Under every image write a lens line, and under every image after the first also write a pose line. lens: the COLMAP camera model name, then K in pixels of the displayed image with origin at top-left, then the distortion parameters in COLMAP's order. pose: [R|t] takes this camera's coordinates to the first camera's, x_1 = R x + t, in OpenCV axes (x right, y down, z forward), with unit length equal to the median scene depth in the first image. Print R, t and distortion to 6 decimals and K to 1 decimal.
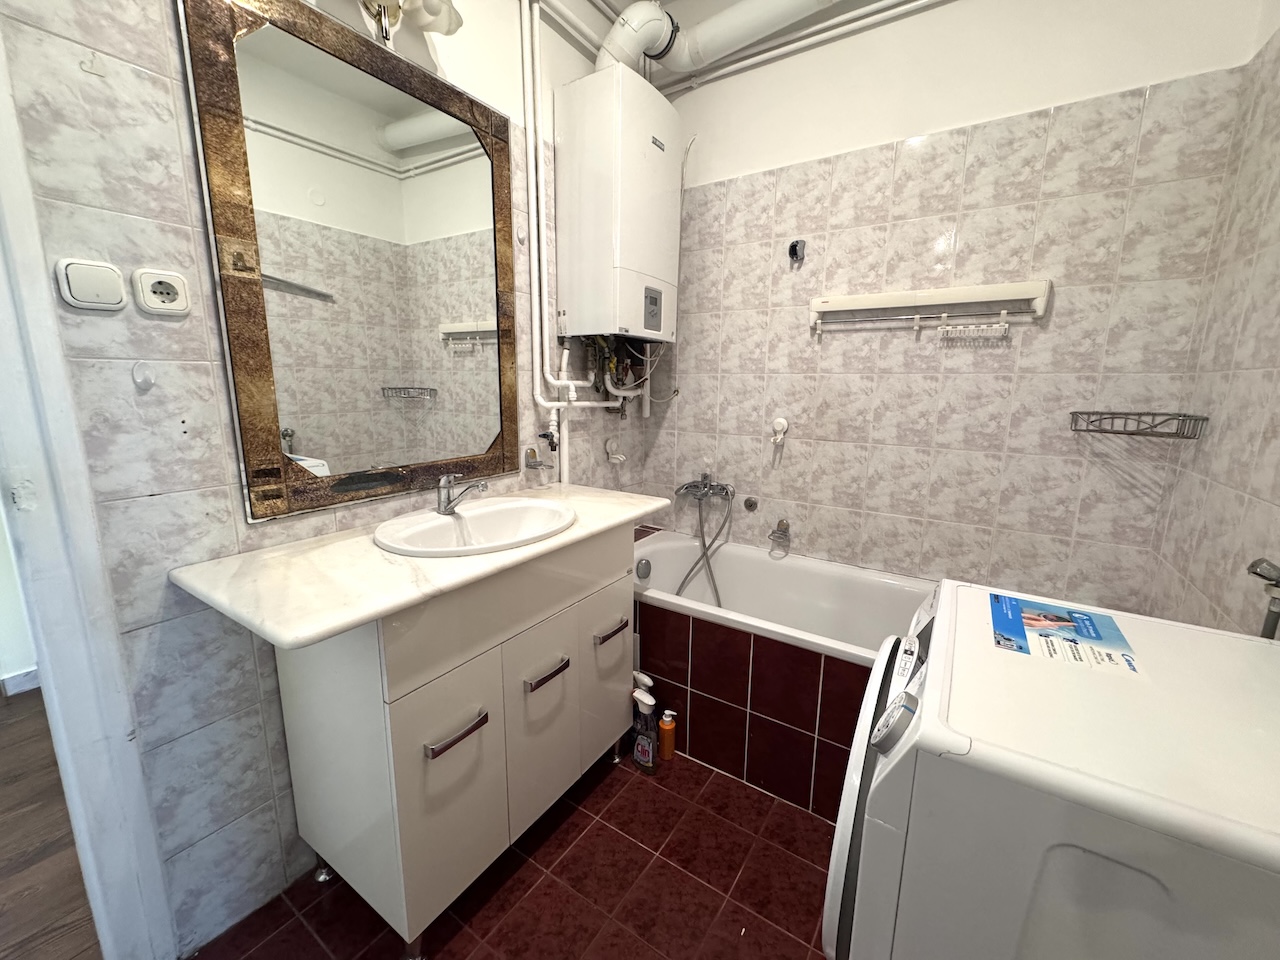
lens RADIAL K [[511.6, 0, 638.0], [0, 511.6, 476.3], [0, 0, 1]] dist [-0.000479, 0.000432]
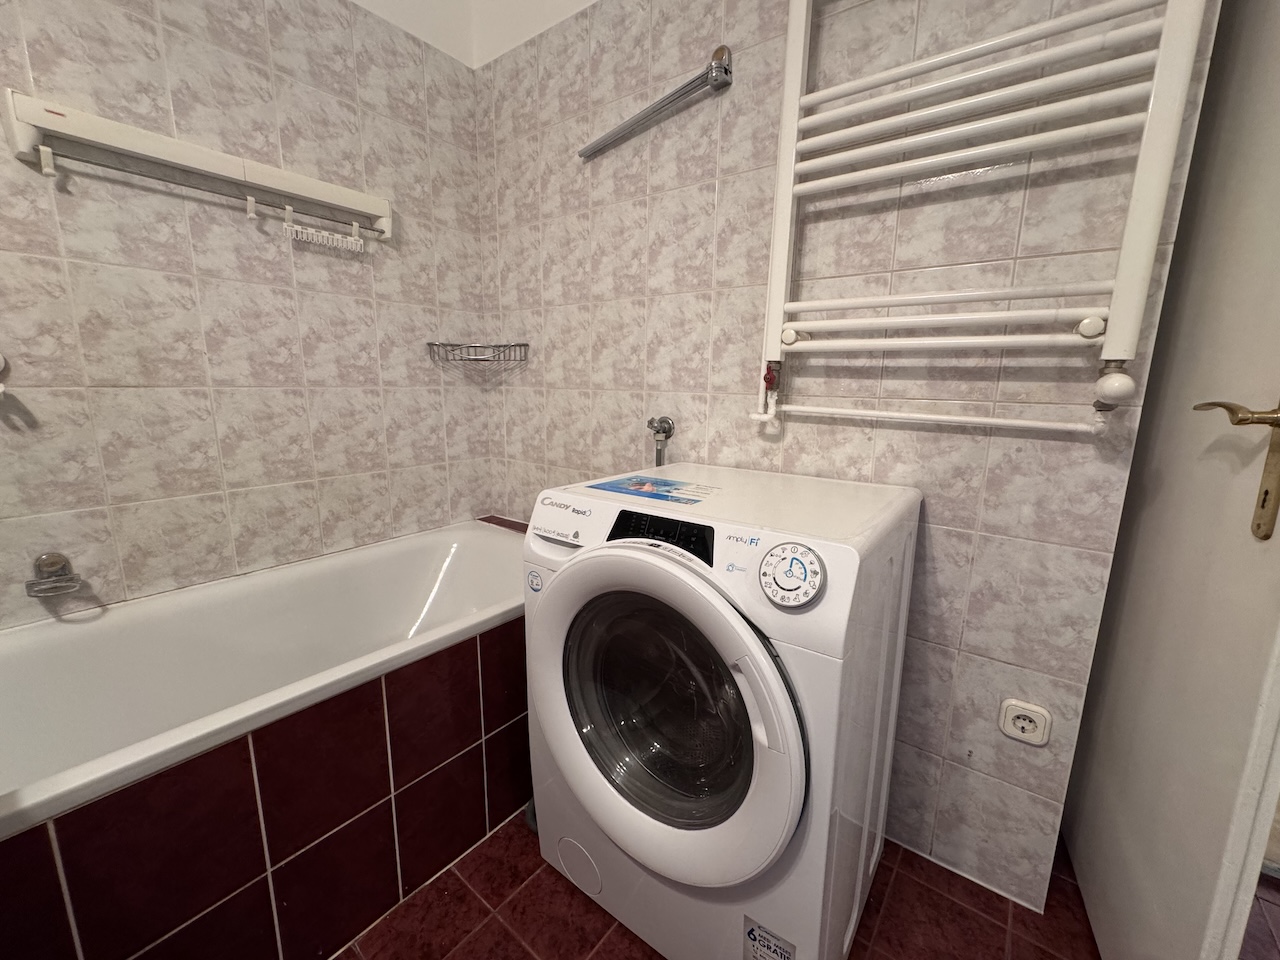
lens RADIAL K [[511.6, 0, 640.1], [0, 511.6, 477.1], [0, 0, 1]] dist [-0.000479, 0.000432]
pose [[0.071840, -0.190063, 0.979140, -0.179343], [0.167995, 0.969958, 0.175955, 0.026806], [-0.983167, 0.151850, 0.101611, 0.450664]]
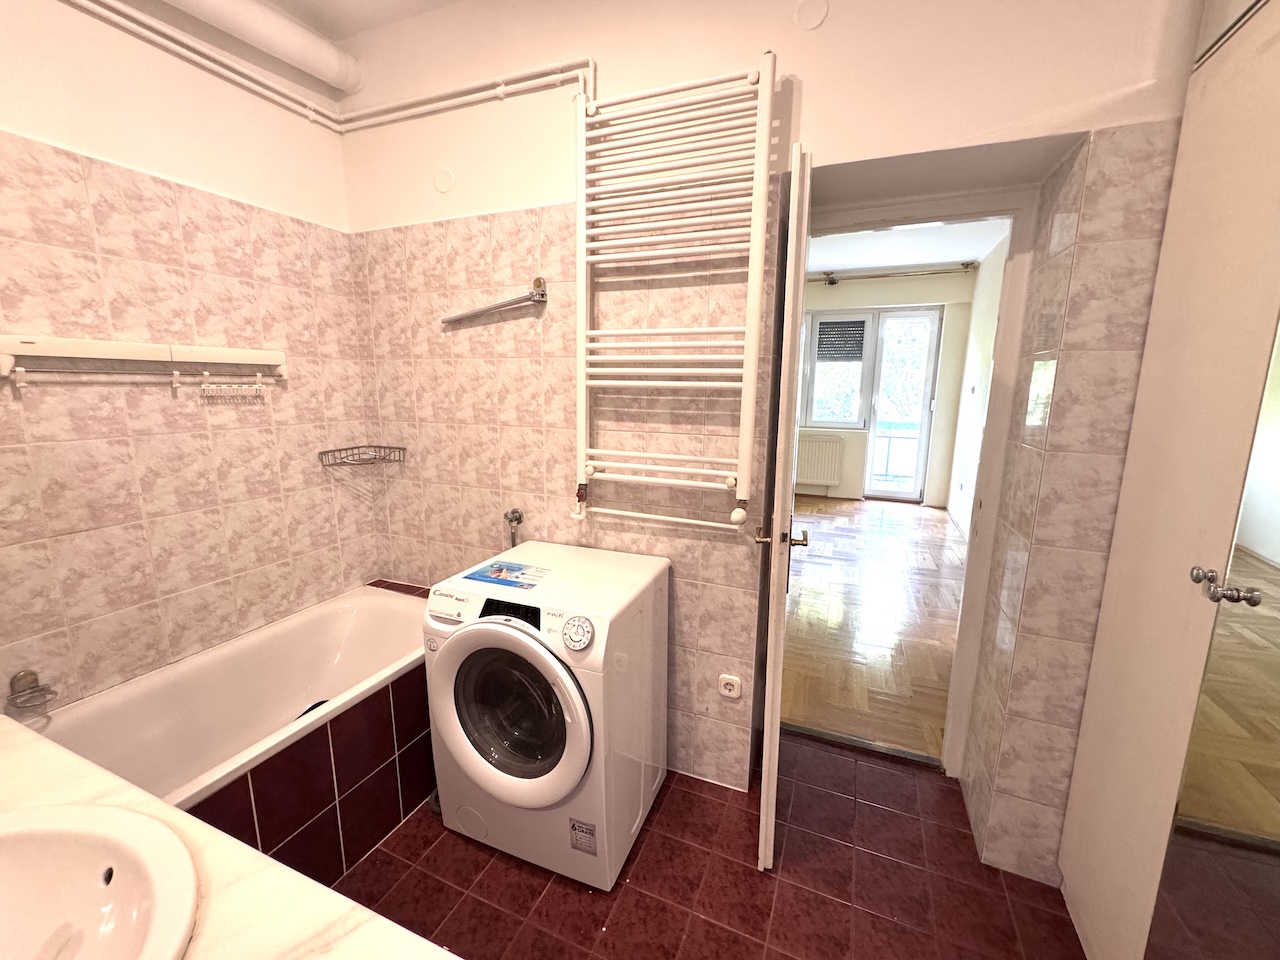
lens RADIAL K [[511.6, 0, 639.2], [0, 511.6, 476.1], [0, 0, 1]] dist [-0.000479, 0.000432]
pose [[-0.180599, -0.184947, 0.966012, -0.514433], [0.171554, 0.961183, 0.216095, -0.187885], [-0.968480, 0.204750, -0.141860, 0.360334]]
